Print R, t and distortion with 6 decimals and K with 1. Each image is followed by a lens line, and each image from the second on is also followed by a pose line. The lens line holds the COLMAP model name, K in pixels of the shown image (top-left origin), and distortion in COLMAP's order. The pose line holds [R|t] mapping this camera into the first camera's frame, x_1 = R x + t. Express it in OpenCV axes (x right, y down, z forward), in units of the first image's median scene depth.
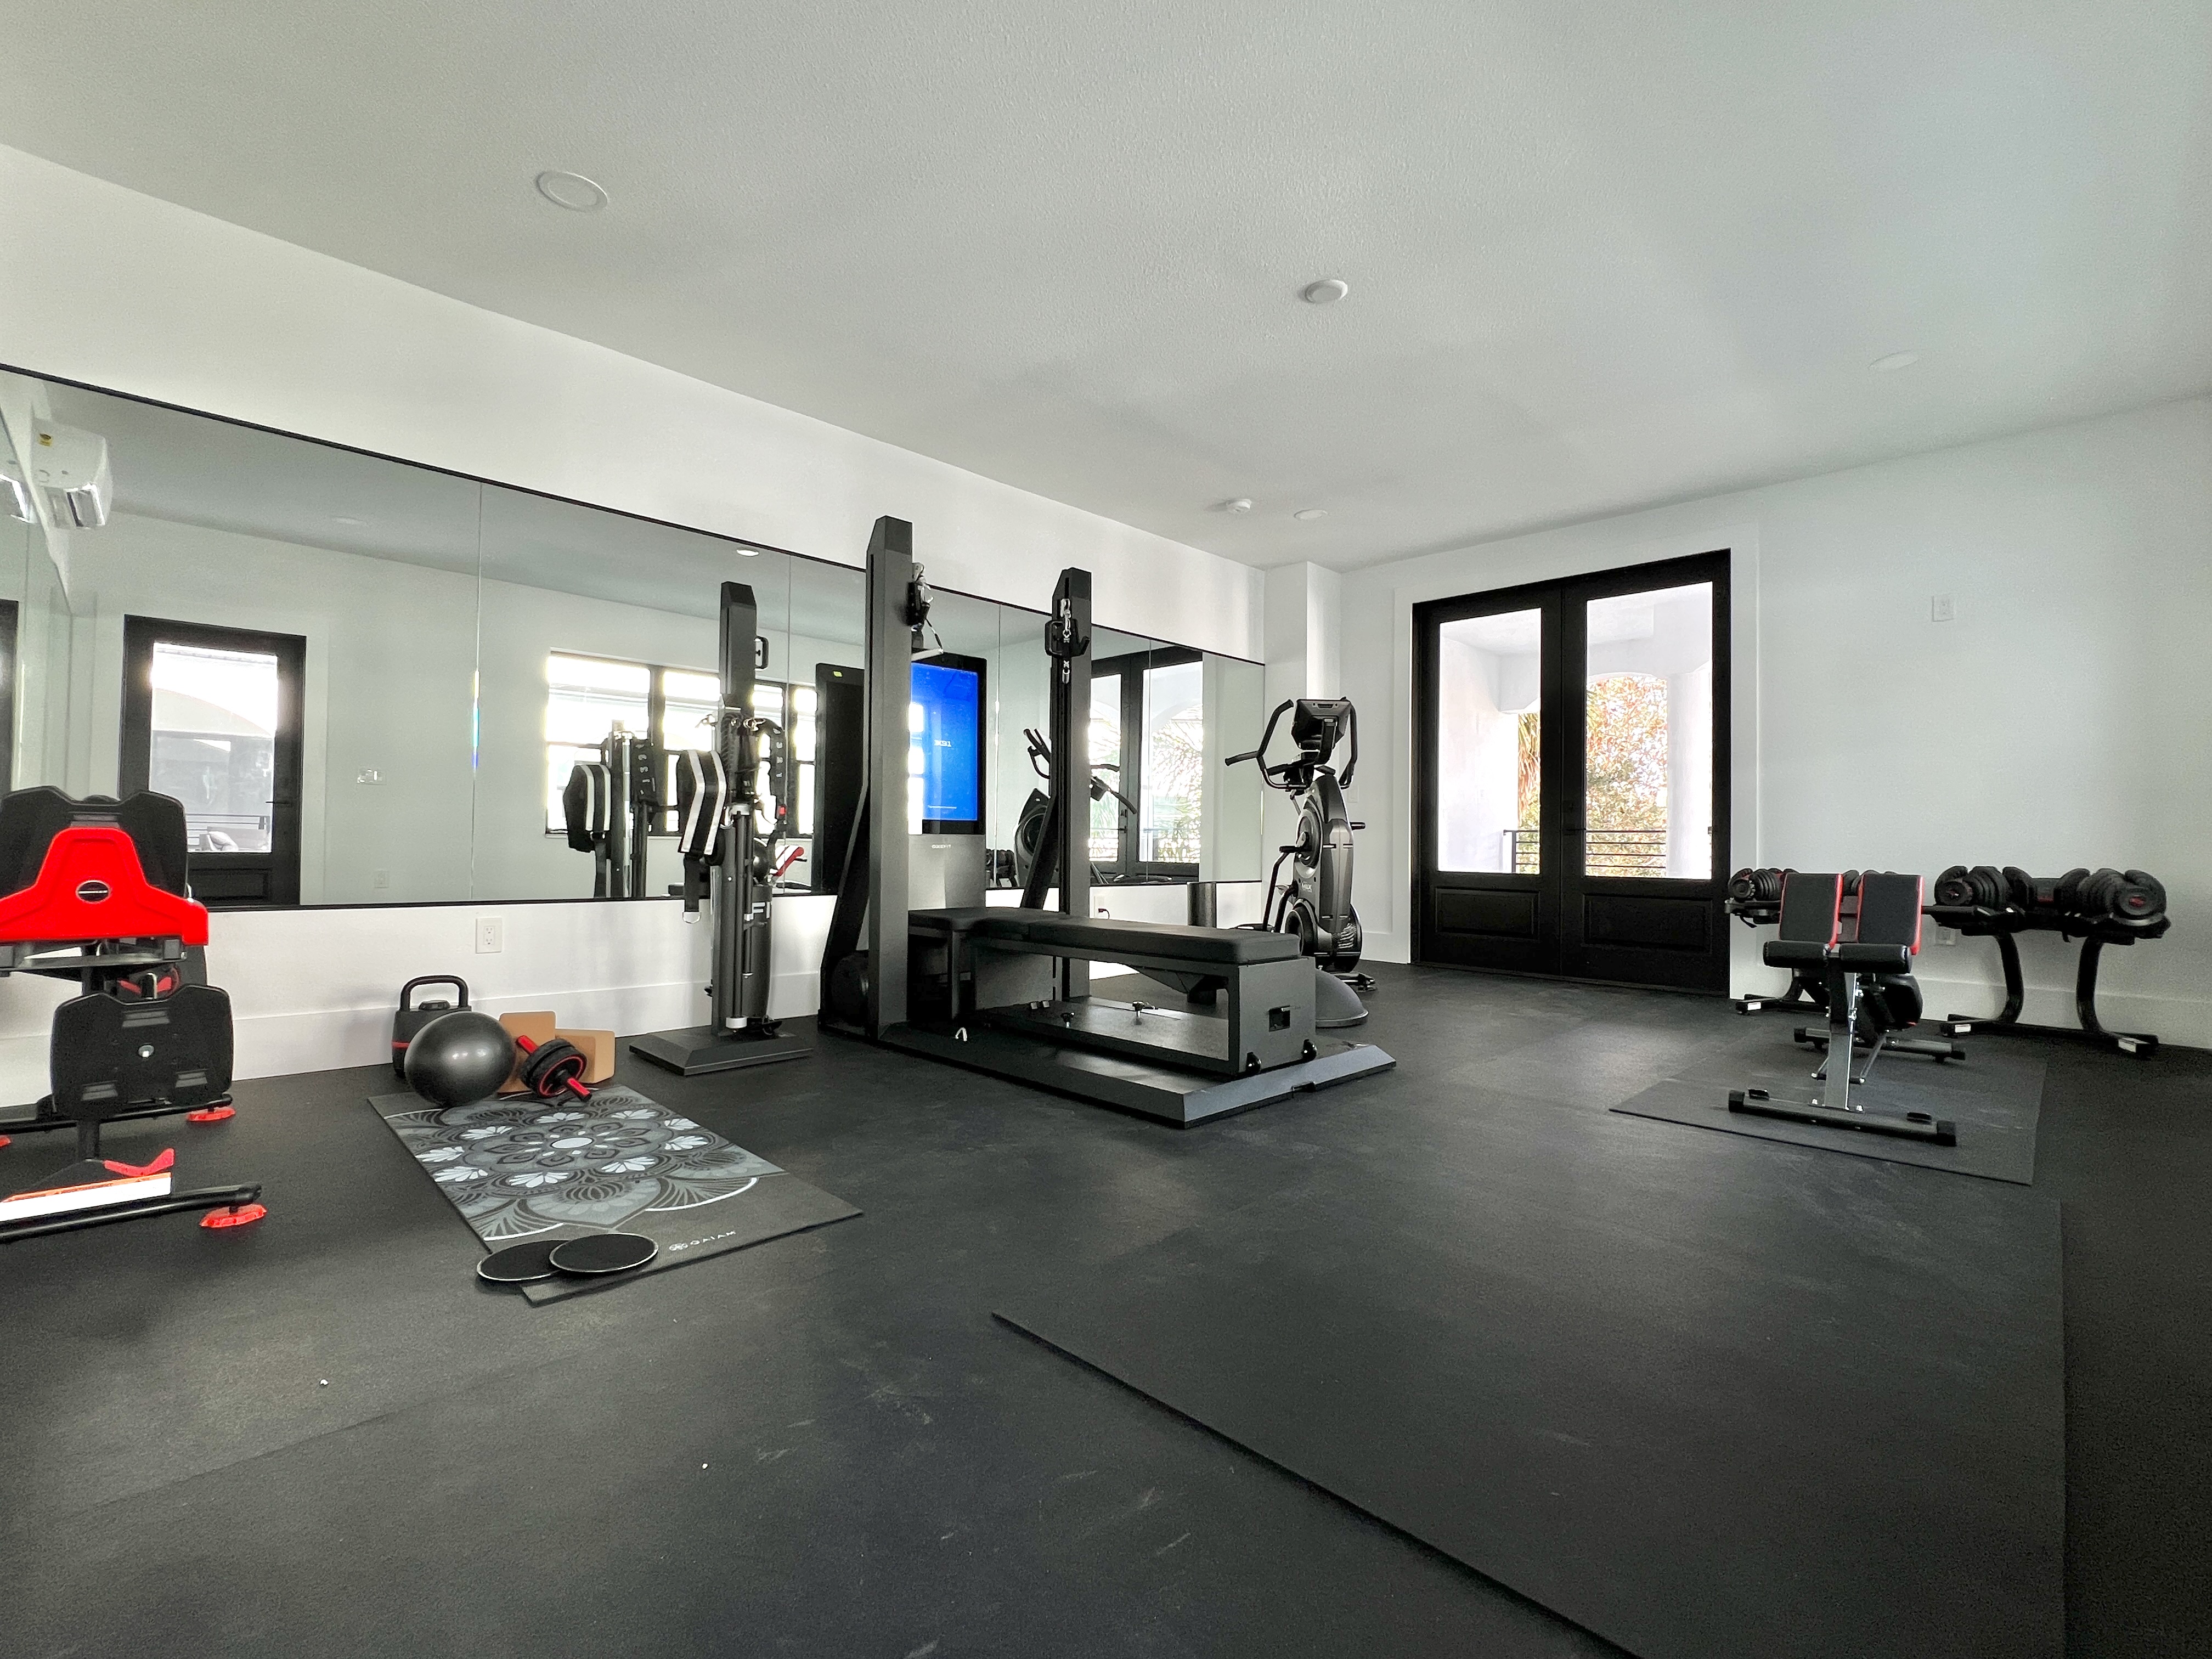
lens RADIAL K [[978.4, 0, 1107.7], [0, 978.4, 825.8], [0, 0, 1]] dist [-0.001235, 0.001441]
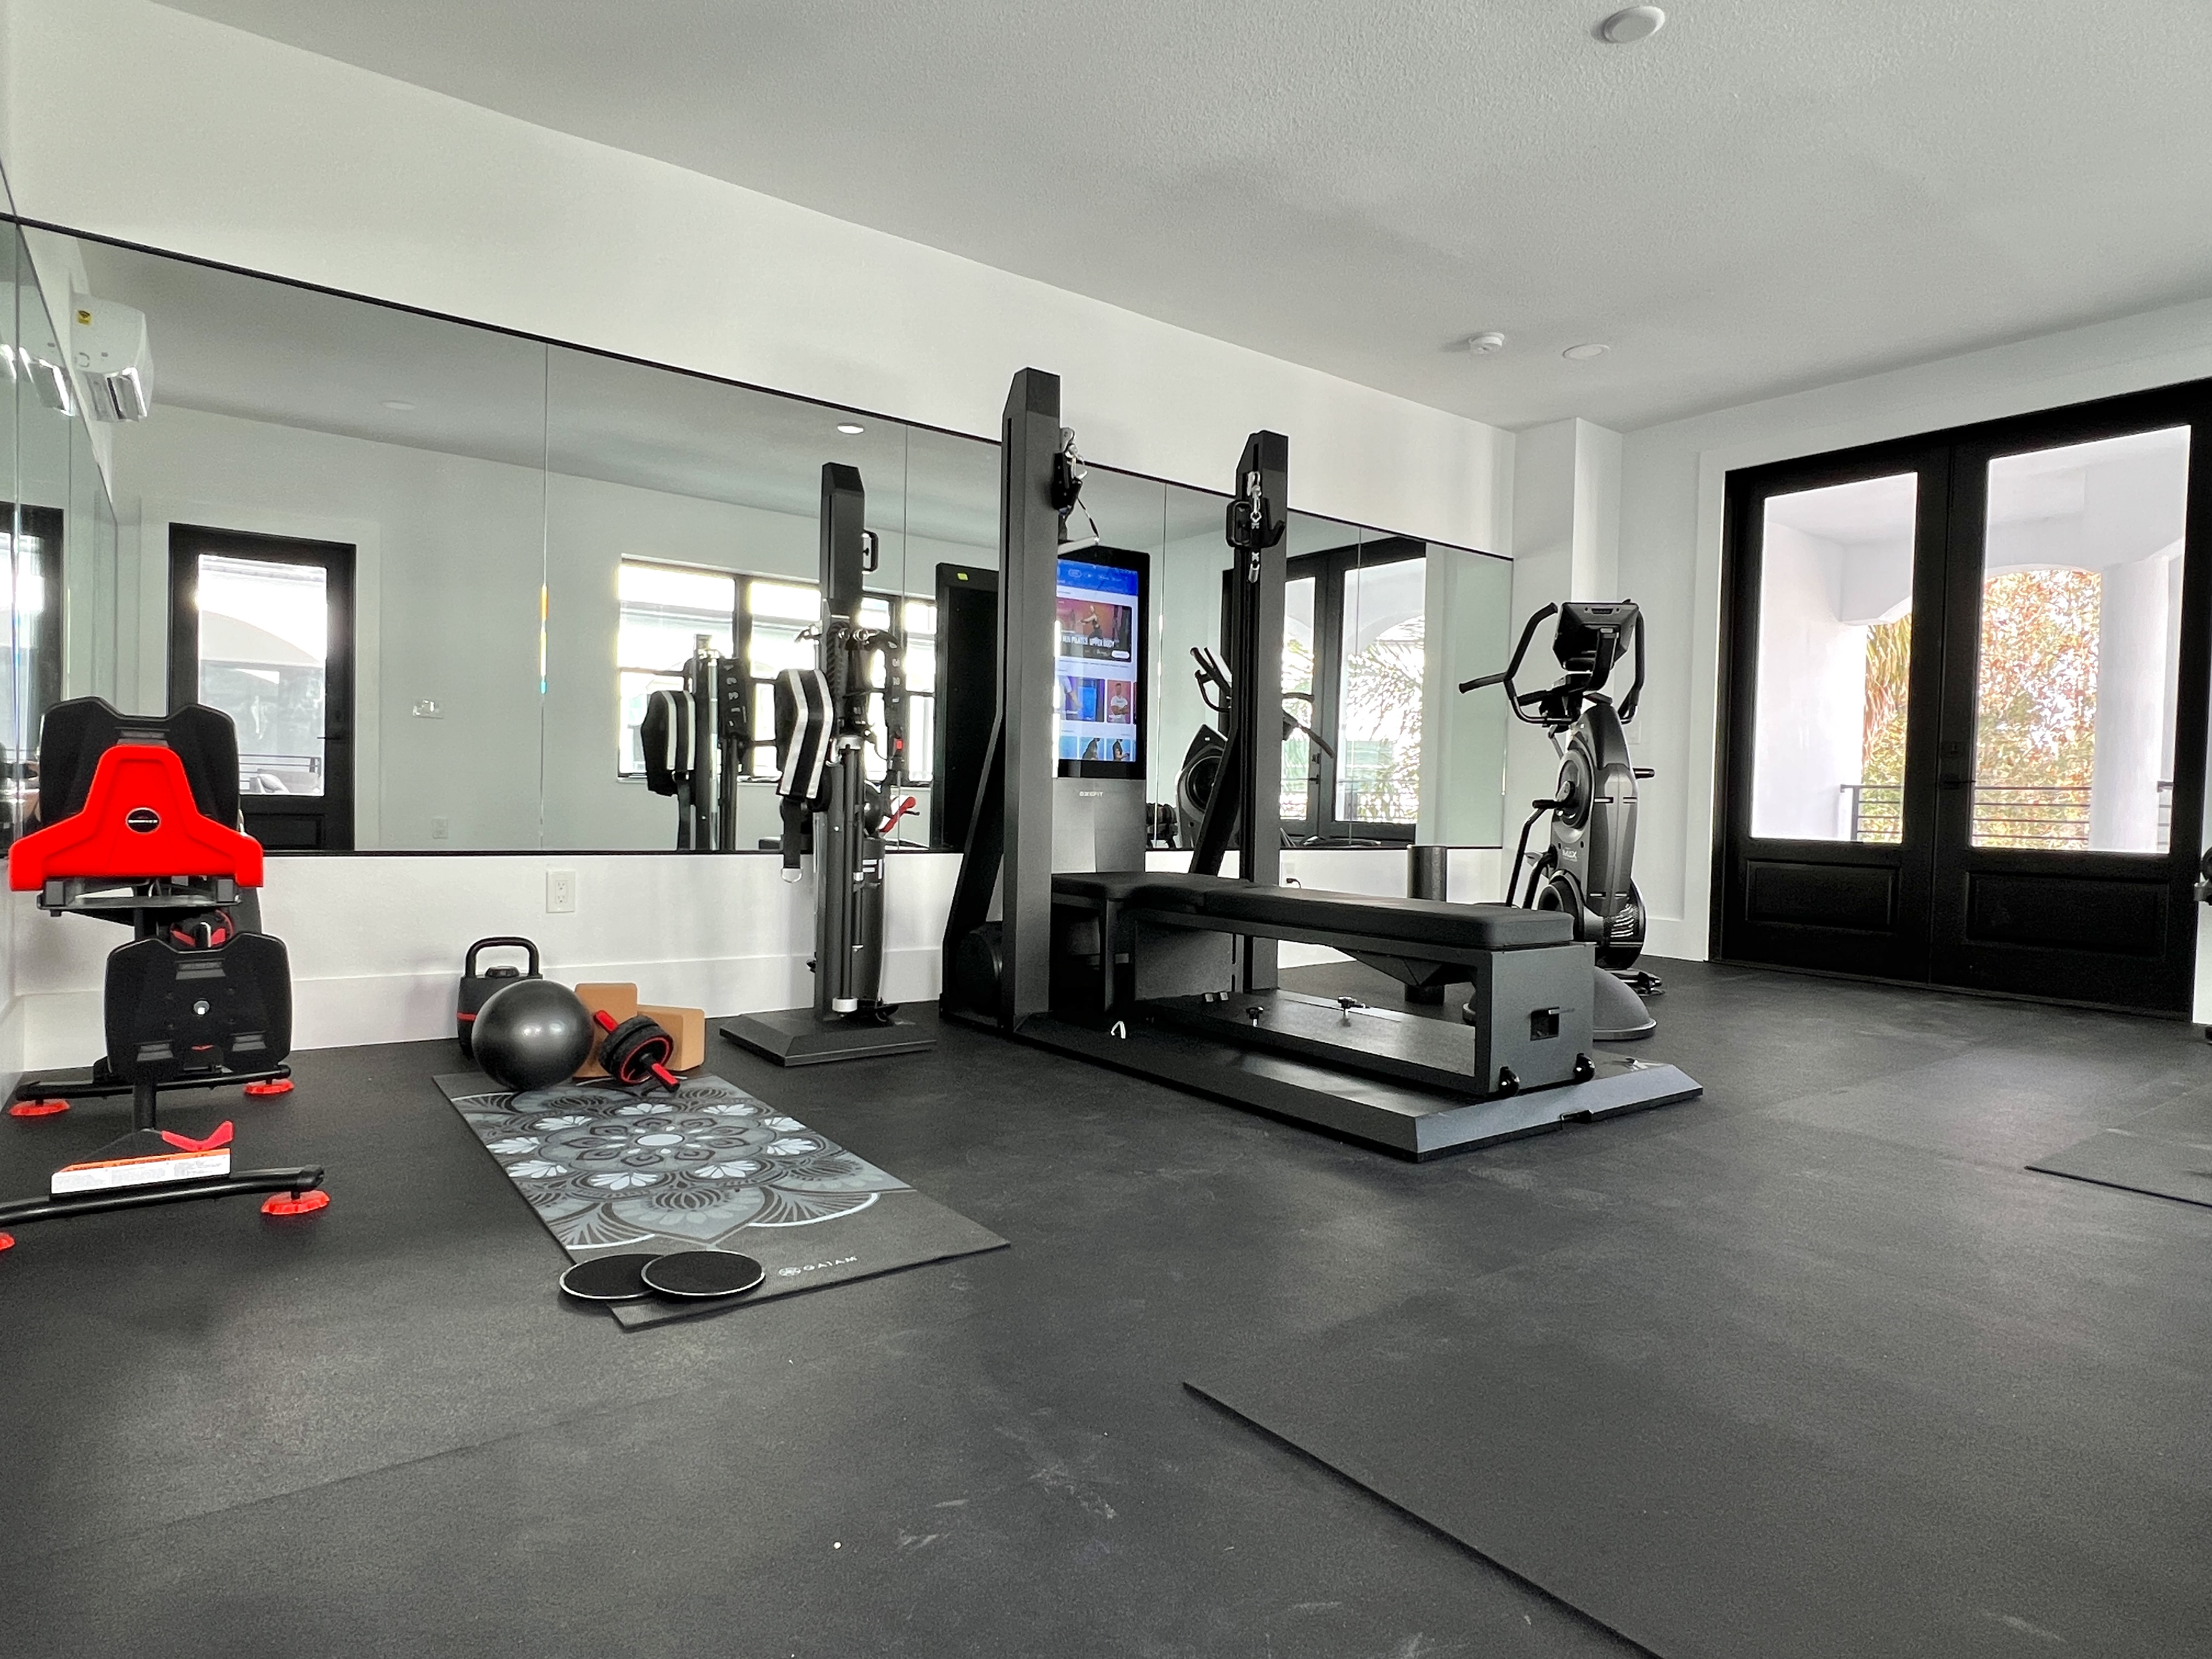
lens RADIAL K [[1231.7, 0, 1108.9], [0, 1231.7, 830.9], [0, 0, 1]] dist [0.004805, -0.003143]
pose [[0.990152, 0.015407, -0.139146, -0.019274], [-0.009492, 0.999027, 0.043073, 0.009146], [0.139674, -0.041328, 0.989335, 0.019783]]
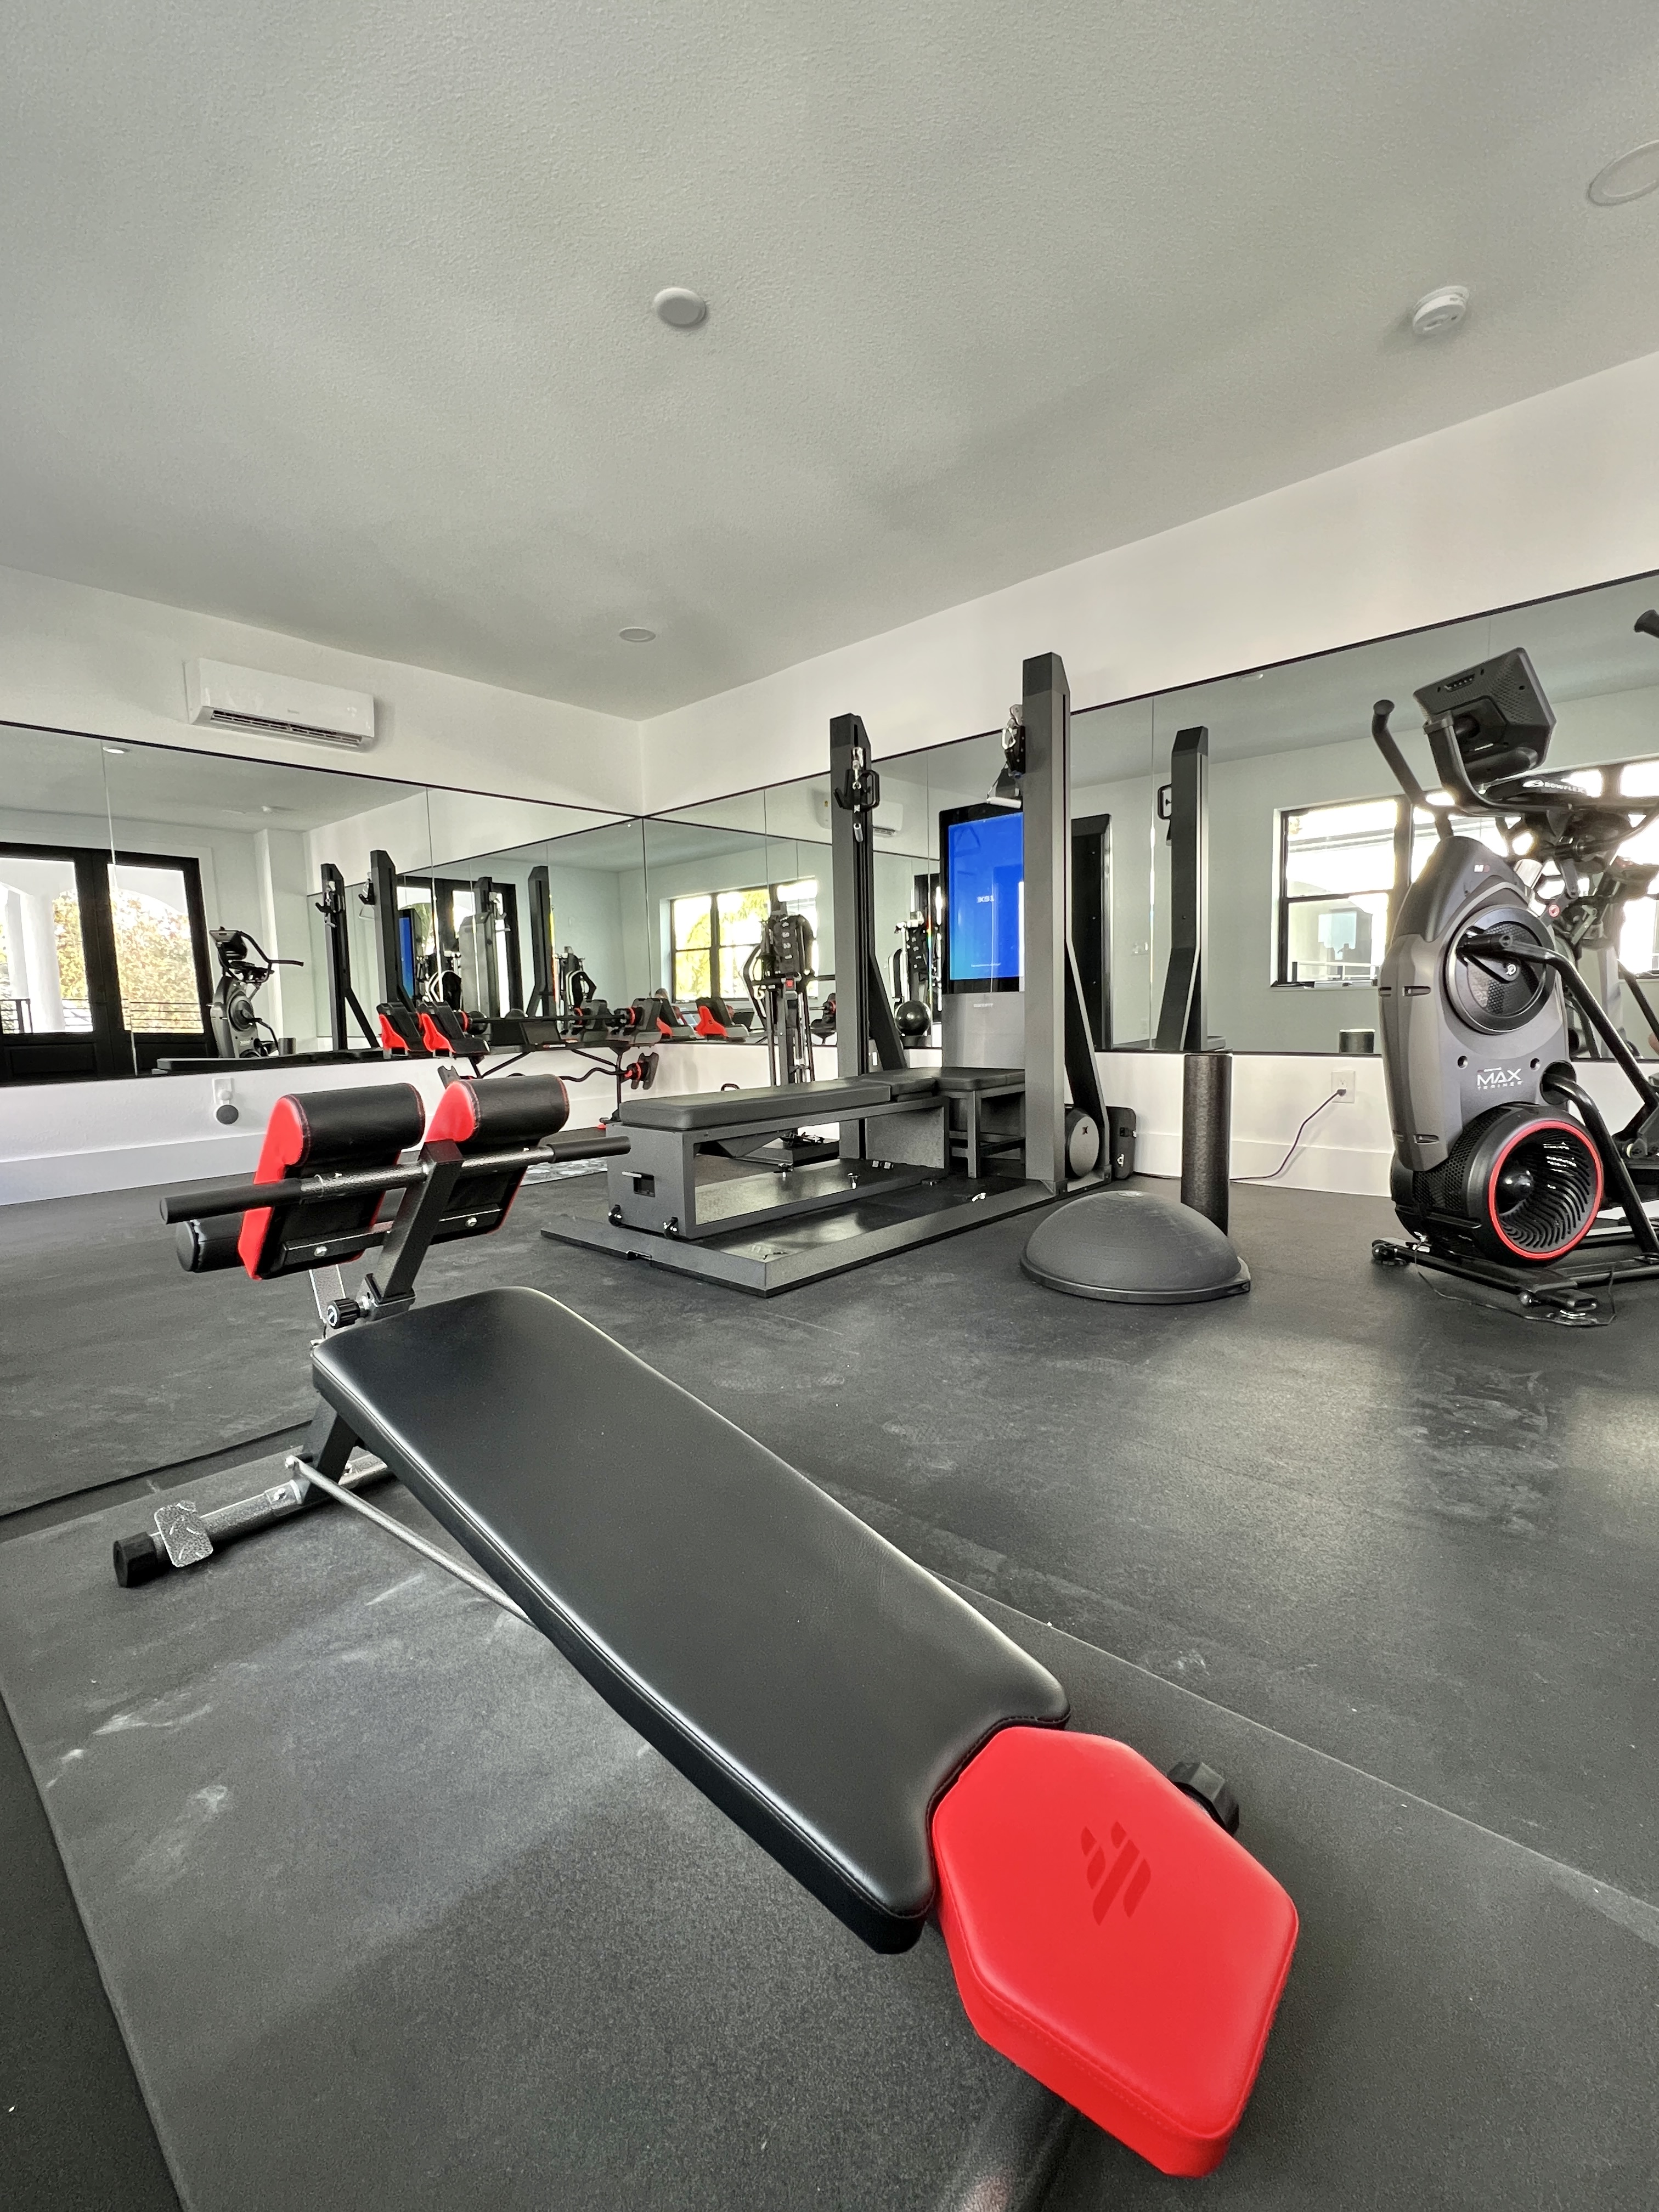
lens RADIAL K [[978.4, 0, 829.6], [0, 978.4, 1101.0], [0, 0, 1]] dist [-0.001235, 0.001441]
pose [[0.037304, 0.098451, -0.994442, 0.949462], [0.037509, 0.994296, 0.099843, 0.014350], [0.998600, -0.041025, 0.033398, 0.942036]]
